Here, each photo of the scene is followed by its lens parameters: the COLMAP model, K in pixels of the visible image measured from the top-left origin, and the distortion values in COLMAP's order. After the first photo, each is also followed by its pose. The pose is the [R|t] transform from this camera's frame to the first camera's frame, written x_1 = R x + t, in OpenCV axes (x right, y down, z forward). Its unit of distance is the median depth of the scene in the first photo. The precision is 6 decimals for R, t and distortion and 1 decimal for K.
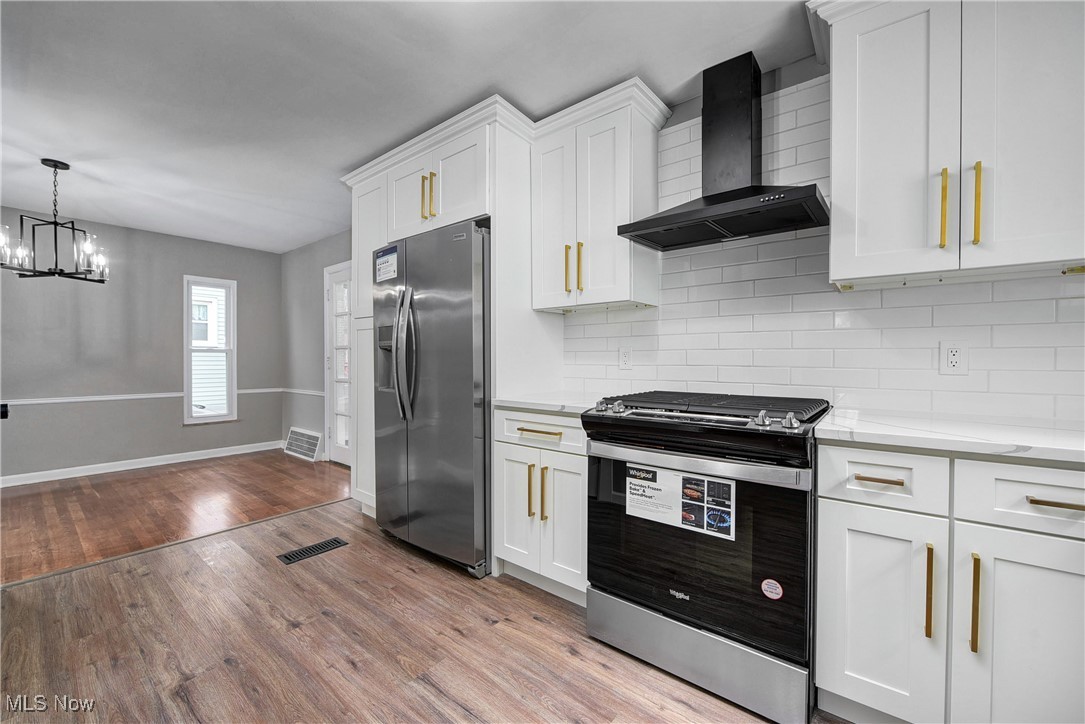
lens RADIAL K [[435.5, 0, 546.6], [0, 435.5, 359.1], [0, 0, 1]] dist [-0.007835, -0.001251]
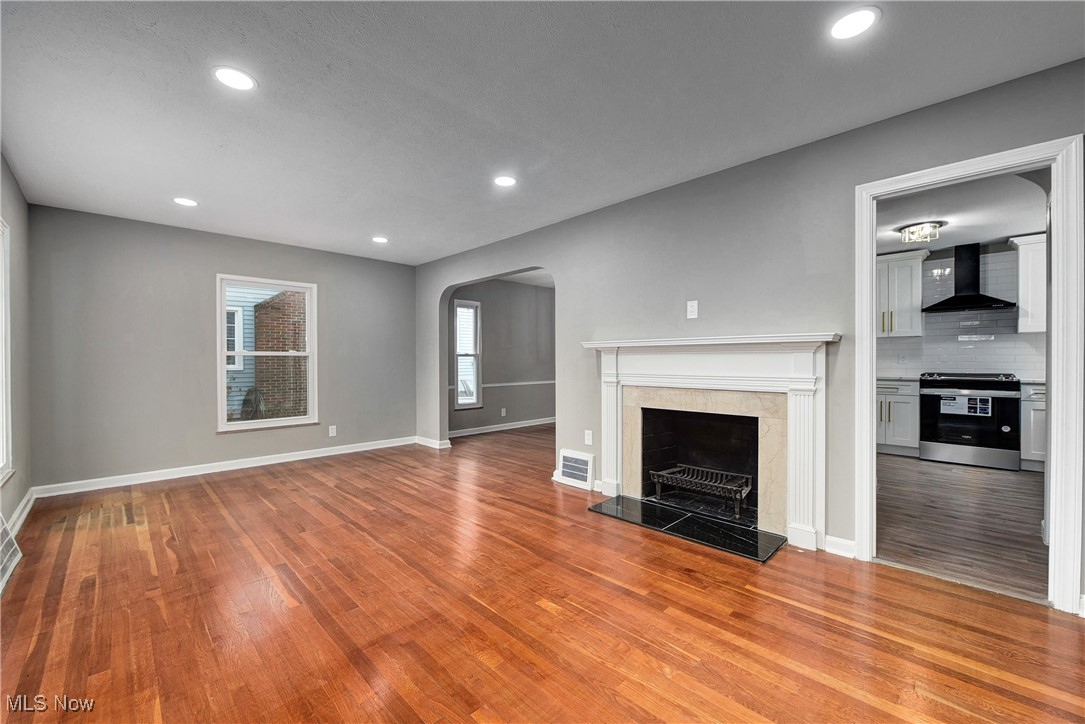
lens RADIAL K [[435.5, 0, 545.5], [0, 435.5, 360.6], [0, 0, 1]] dist [-0.007835, -0.001251]
pose [[0.994188, -0.003633, -0.107592, -2.035344], [0.003457, 0.999992, -0.001825, 0.003957], [0.107598, 0.001443, 0.994193, -2.057027]]
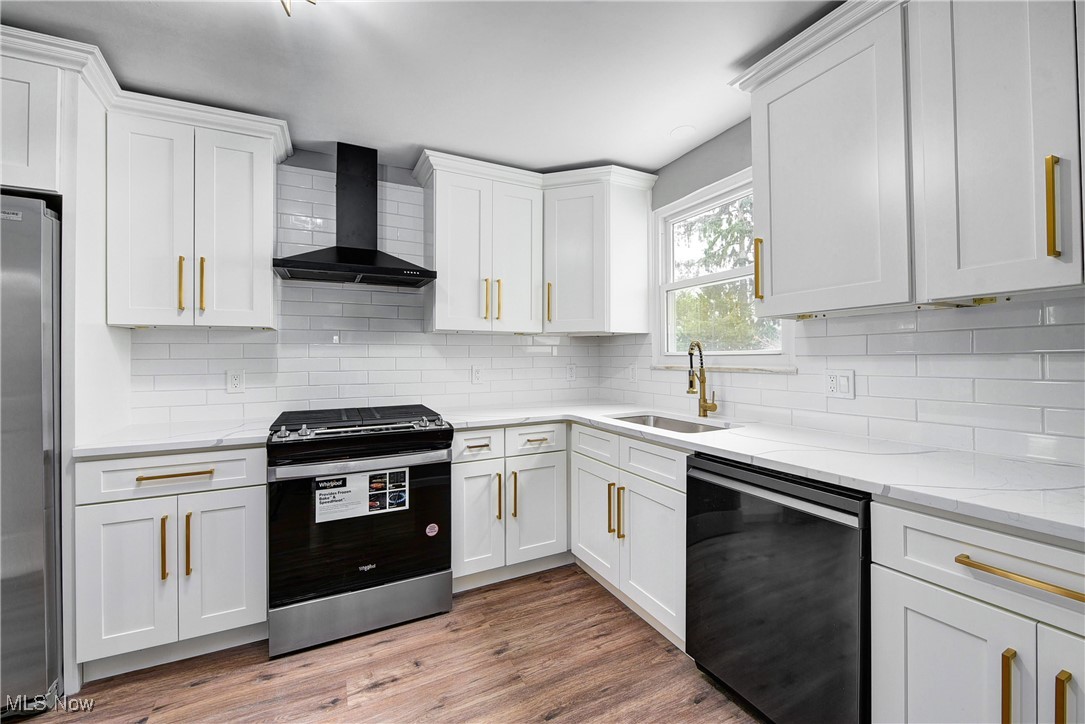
lens RADIAL K [[435.5, 0, 543.1], [0, 435.5, 354.7], [0, 0, 1]] dist [-0.007835, -0.001251]
pose [[0.417280, -0.000637, 0.908778, -0.577936], [0.009975, 0.999943, -0.003879, -0.072209], [-0.908723, 0.010683, 0.417263, -0.021568]]
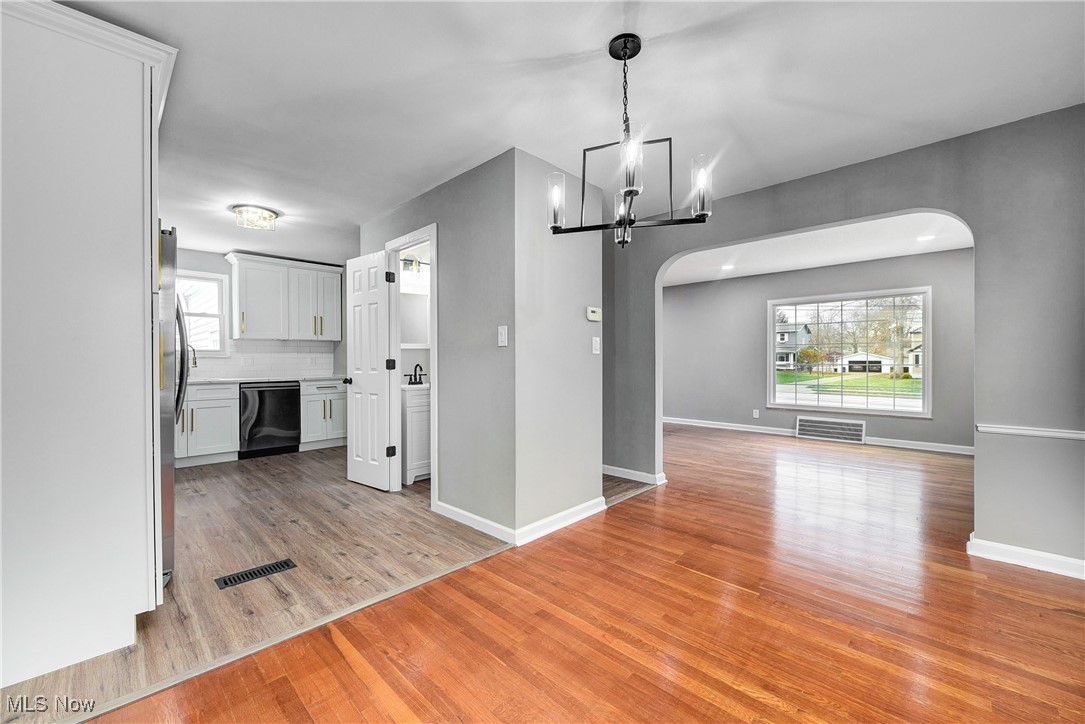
lens RADIAL K [[435.5, 0, 548.5], [0, 435.5, 363.0], [0, 0, 1]] dist [-0.007835, -0.001251]
pose [[-0.995992, -0.000222, 0.089443, -1.841111], [0.000473, 0.999970, 0.007747, -0.009987], [-0.089442, 0.007758, -0.995962, 2.771222]]
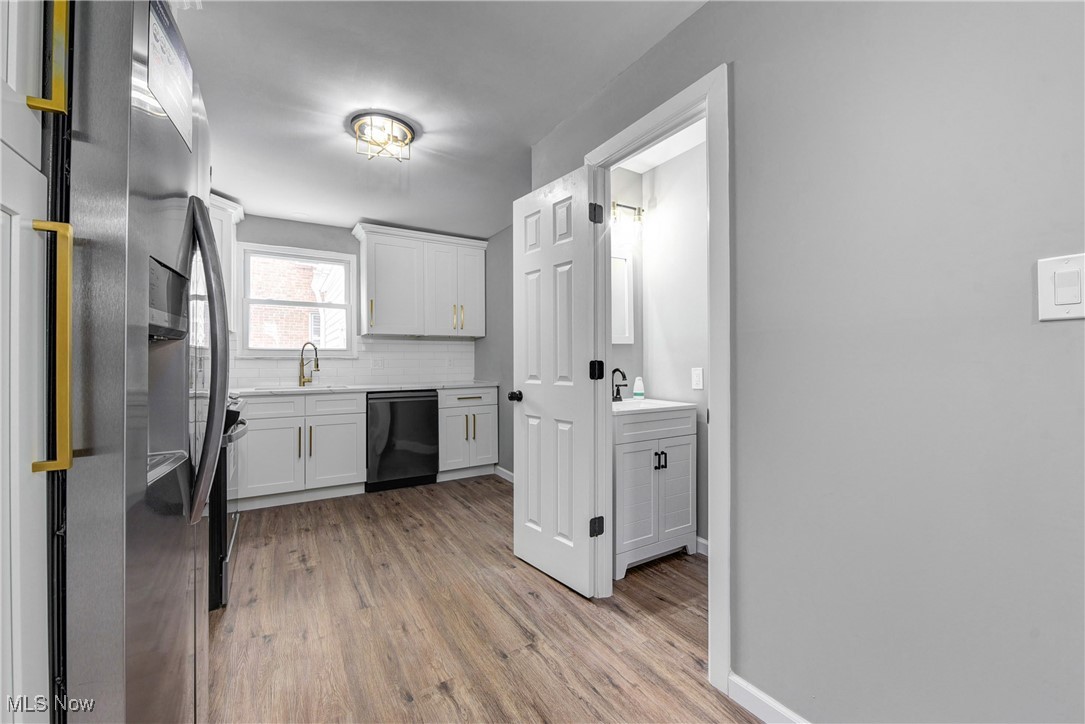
lens RADIAL K [[435.5, 0, 548.5], [0, 435.5, 362.3], [0, 0, 1]] dist [-0.007835, -0.001251]
pose [[-0.943893, 0.000121, 0.330252, -1.122811], [0.001153, 0.999995, 0.002929, -0.011656], [-0.330250, 0.003145, -0.943888, 1.846788]]
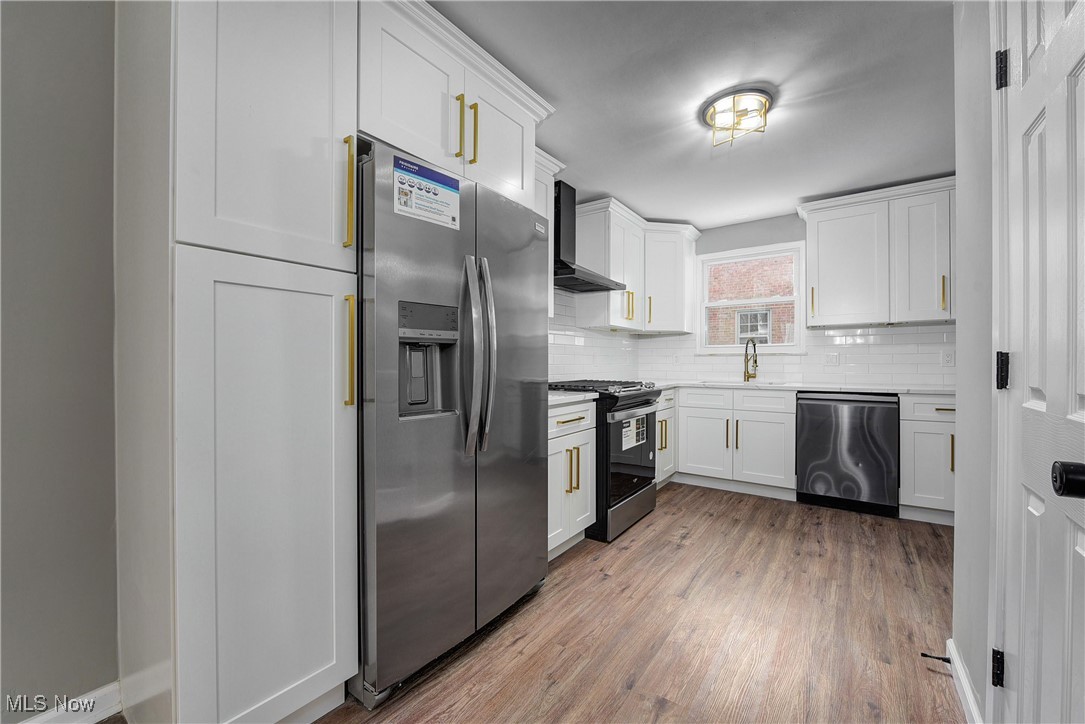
lens RADIAL K [[435.5, 0, 544.5], [0, 435.5, 362.6], [0, 0, 1]] dist [-0.007835, -0.001251]
pose [[-0.059712, -0.007970, 0.998184, -1.440546], [0.003809, 0.999959, 0.008212, -0.005458], [-0.998208, 0.004292, -0.059679, 1.349228]]
